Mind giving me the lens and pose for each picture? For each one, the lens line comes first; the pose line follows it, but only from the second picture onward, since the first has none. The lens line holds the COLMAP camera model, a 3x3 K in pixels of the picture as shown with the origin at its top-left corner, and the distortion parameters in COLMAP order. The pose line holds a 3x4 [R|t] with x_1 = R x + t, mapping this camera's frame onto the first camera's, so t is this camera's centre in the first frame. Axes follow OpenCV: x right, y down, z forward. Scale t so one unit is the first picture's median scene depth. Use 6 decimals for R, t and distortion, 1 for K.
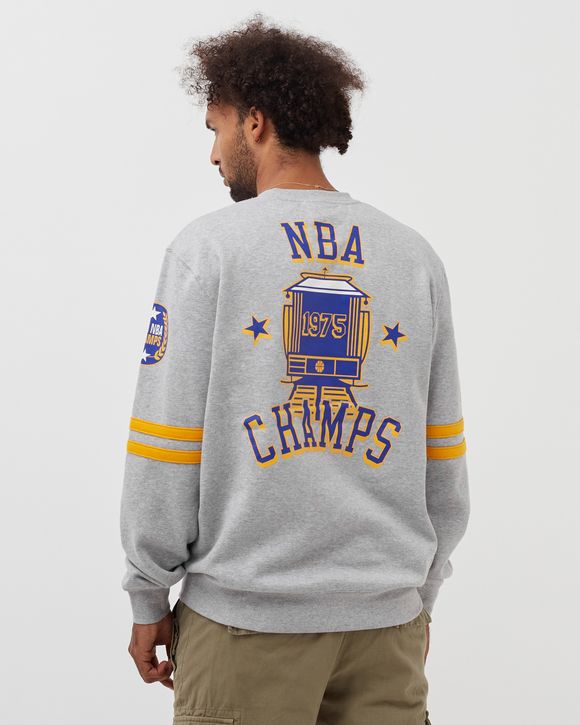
lens RADIAL K [[1998.3, 0, 290.0], [0, 1998.3, 362.5], [0, 0, 1]] dist [0.246771, 0.733667]
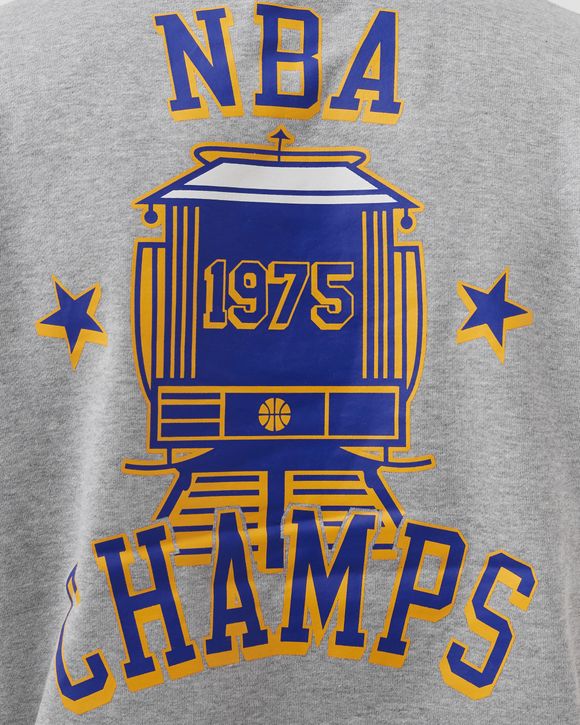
lens RADIAL K [[1998.3, 0, 290.0], [0, 1998.3, 362.5], [0, 0, 1]] dist [0.246771, 0.733667]
pose [[0.933060, -0.054379, -0.355585, 0.141384], [0.049739, 0.998516, -0.022186, 0.000853], [0.356264, 0.003014, 0.934380, 0.671569]]
